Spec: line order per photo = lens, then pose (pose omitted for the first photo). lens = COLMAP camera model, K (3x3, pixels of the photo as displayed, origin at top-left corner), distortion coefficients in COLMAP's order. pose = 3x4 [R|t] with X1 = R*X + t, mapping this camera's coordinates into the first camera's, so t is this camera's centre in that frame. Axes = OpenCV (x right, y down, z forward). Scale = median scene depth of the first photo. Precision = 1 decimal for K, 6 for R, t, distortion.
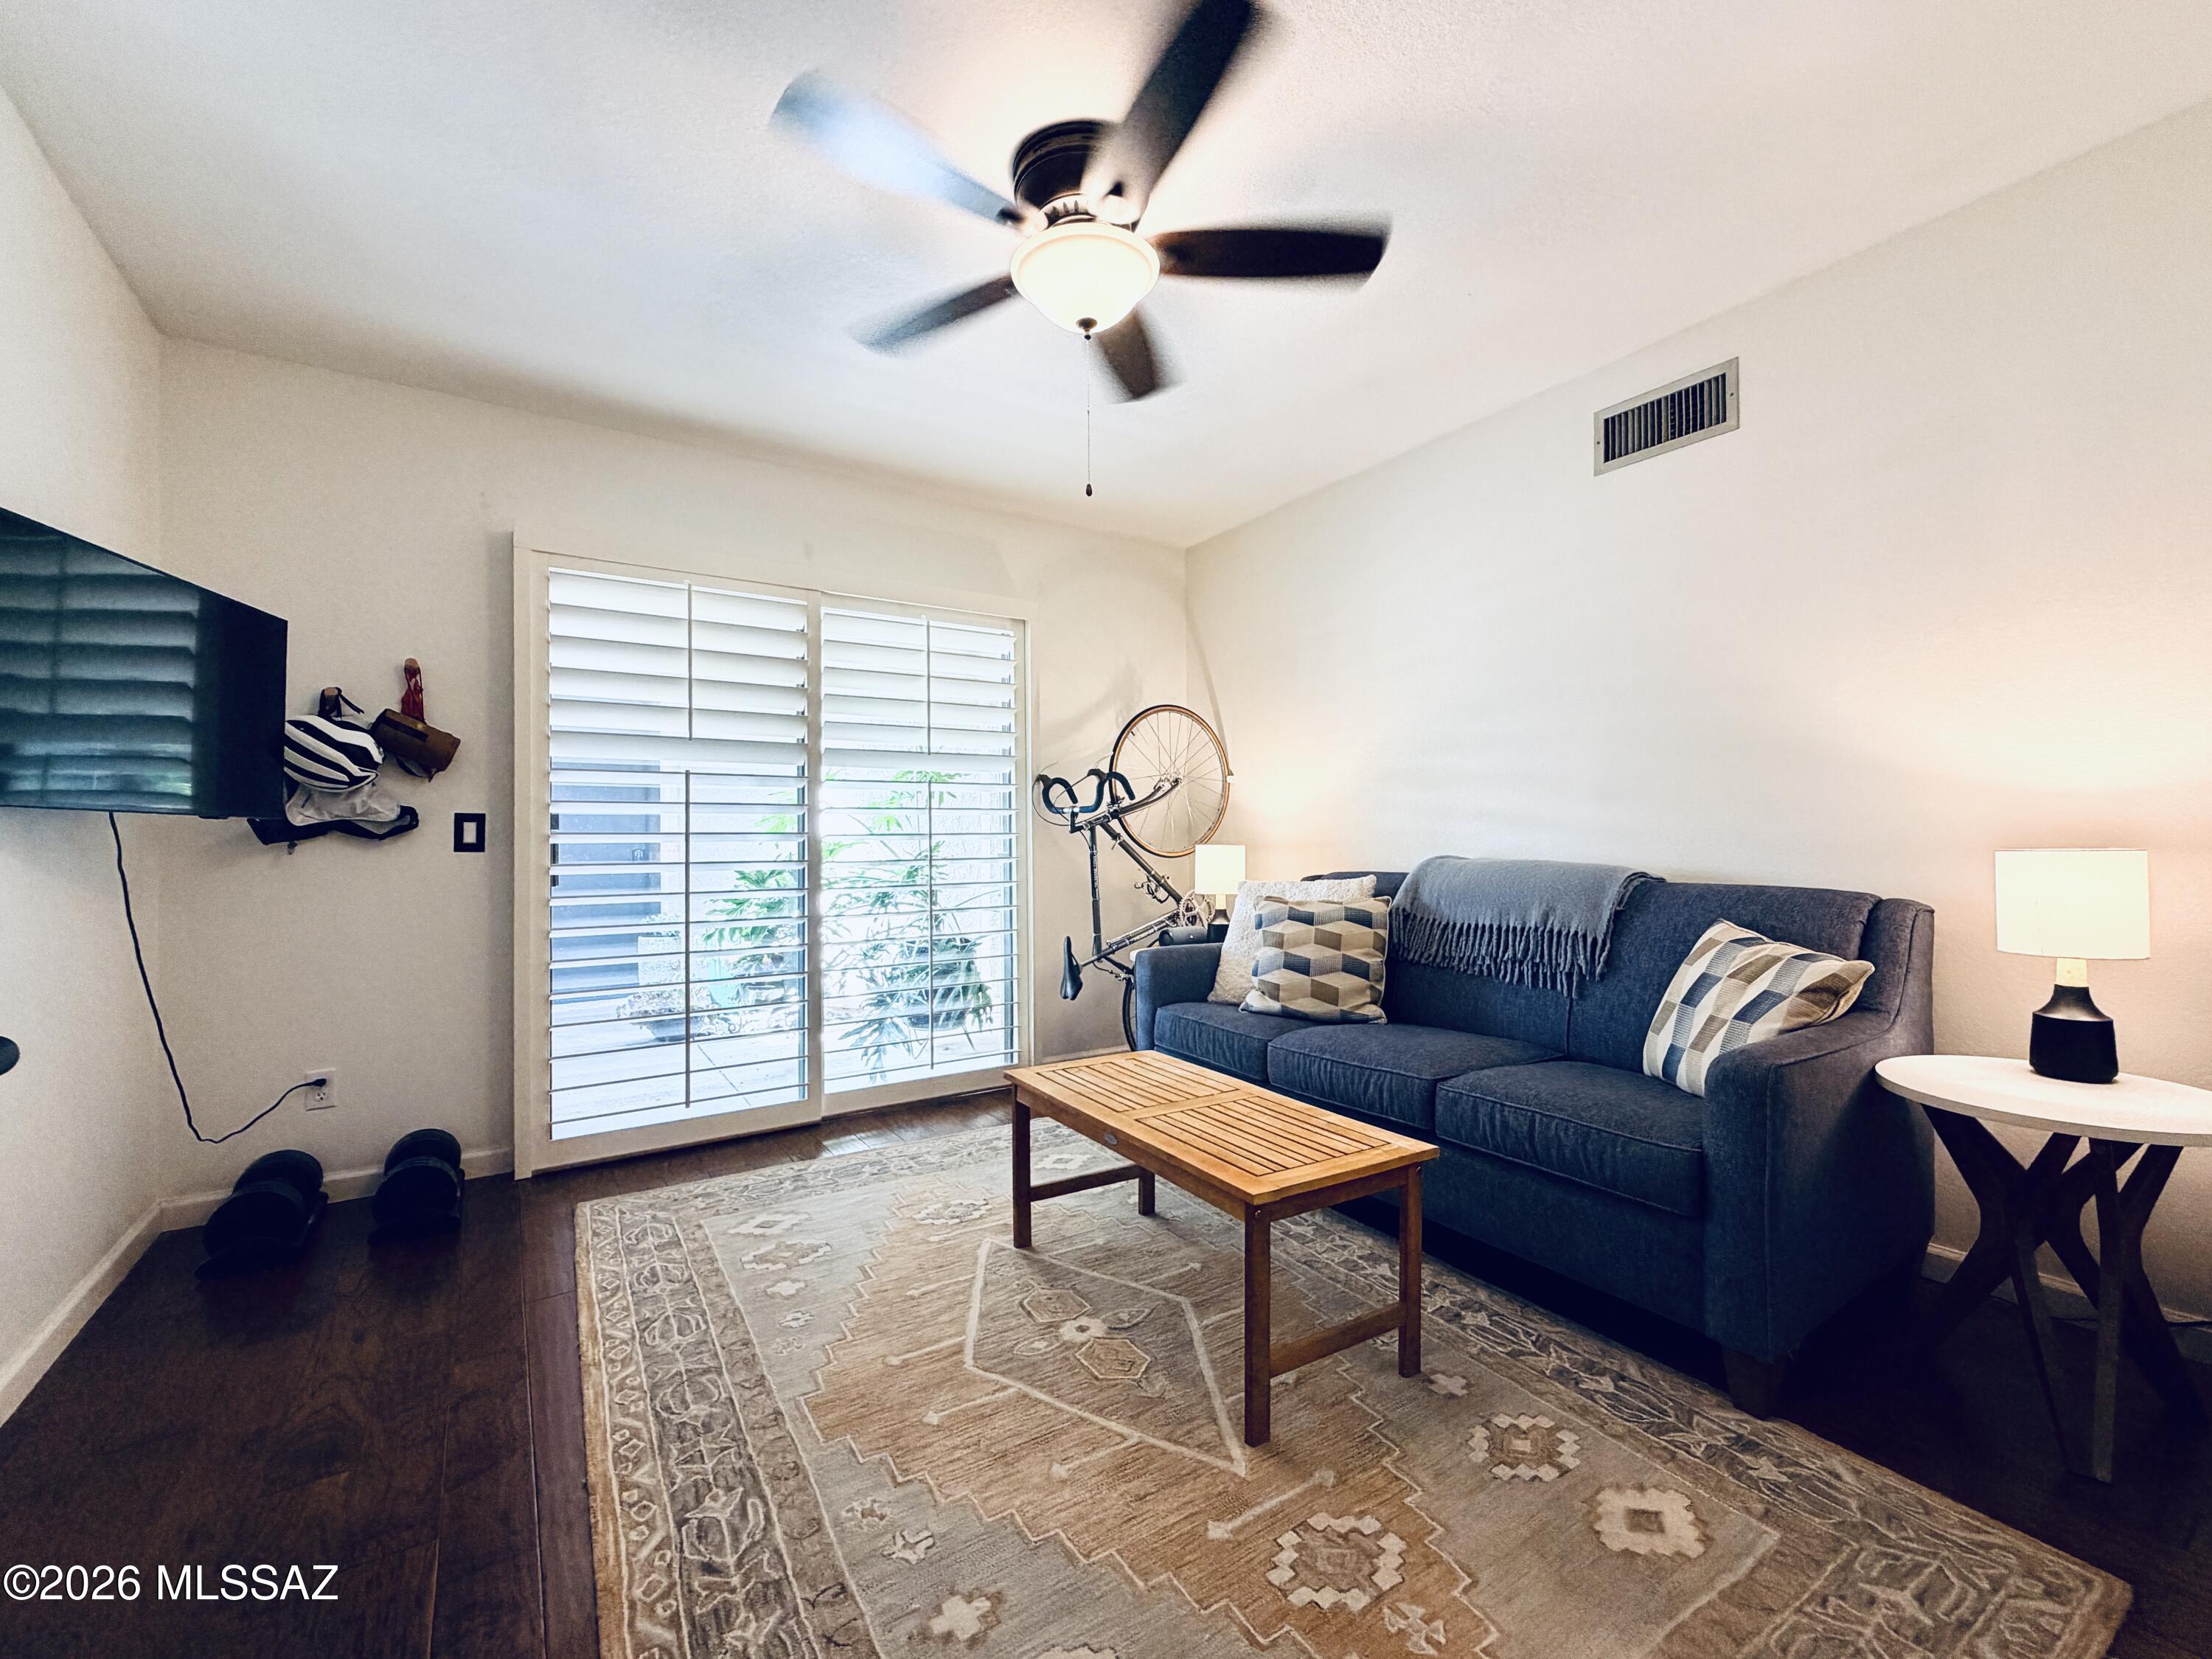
lens RADIAL K [[882.0, 0, 1116.8], [0, 882.0, 834.4], [0, 0, 1]] dist [-0.000392, 0.000423]
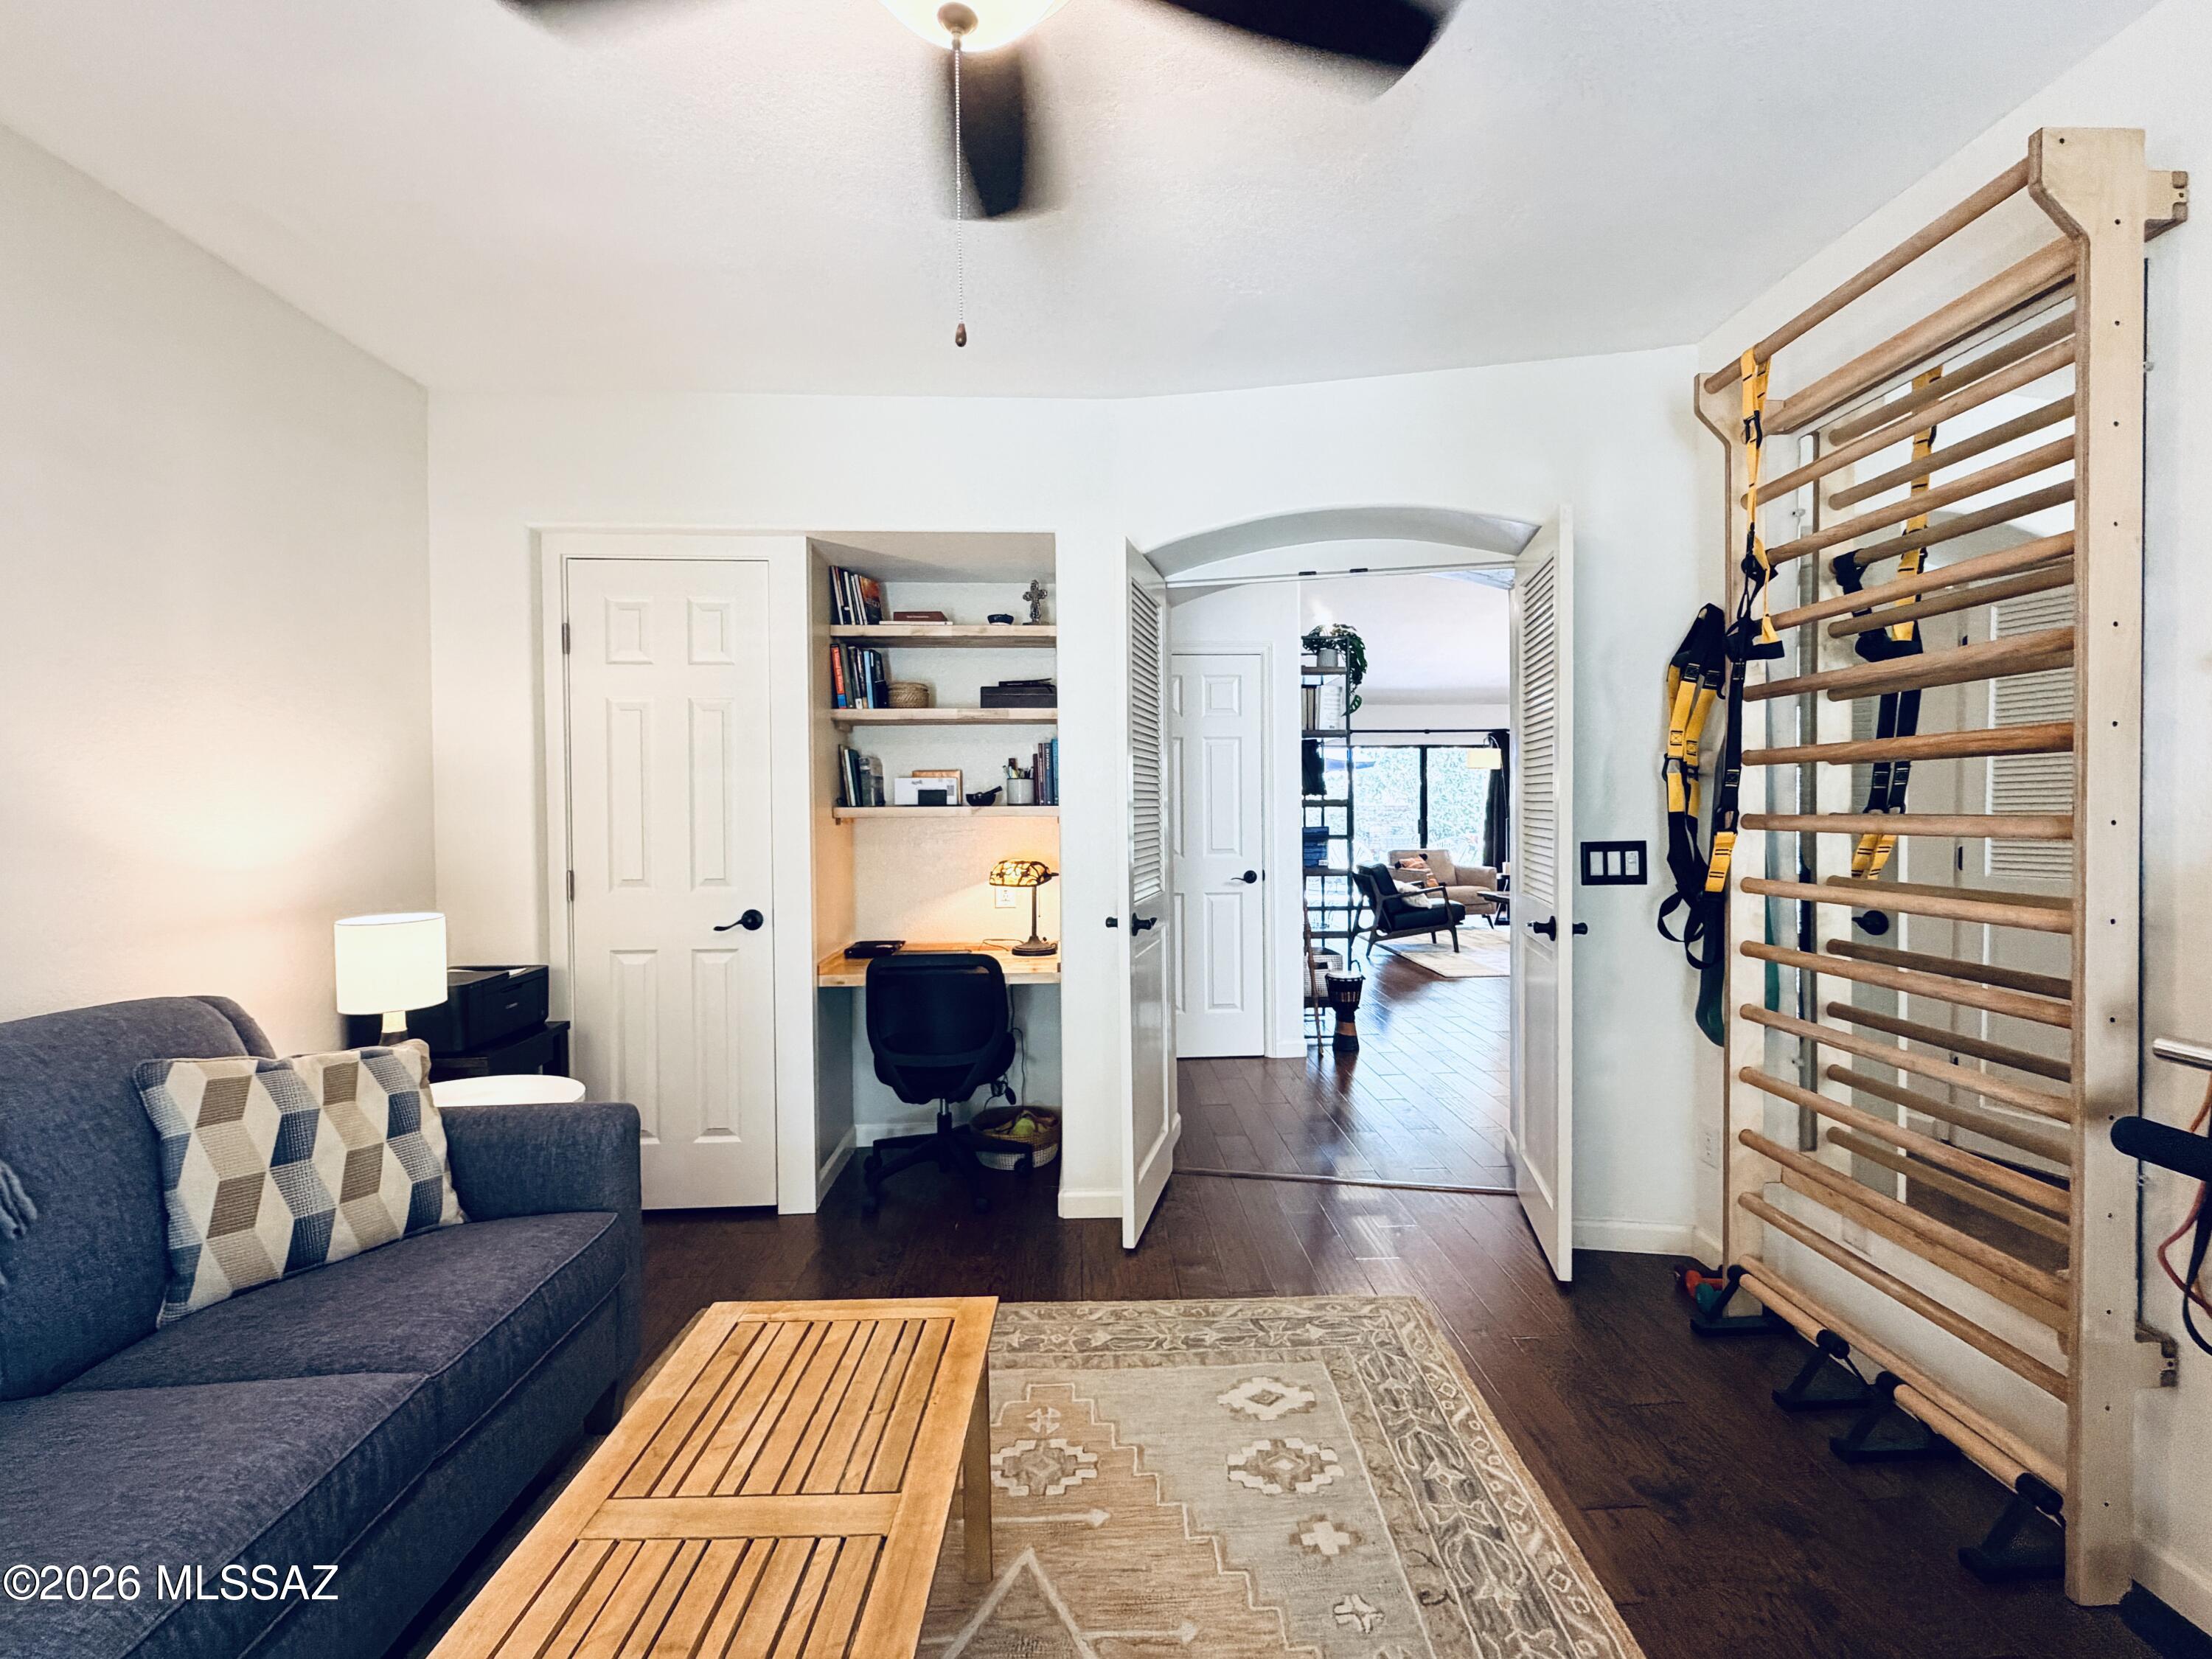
lens RADIAL K [[882.0, 0, 1125.3], [0, 882.0, 818.5], [0, 0, 1]] dist [-0.000392, 0.000423]
pose [[-0.829421, 0.005538, 0.558596, -0.505287], [0.008564, 0.999959, 0.002802, -0.124833], [-0.558558, 0.007107, -0.829435, 1.707661]]
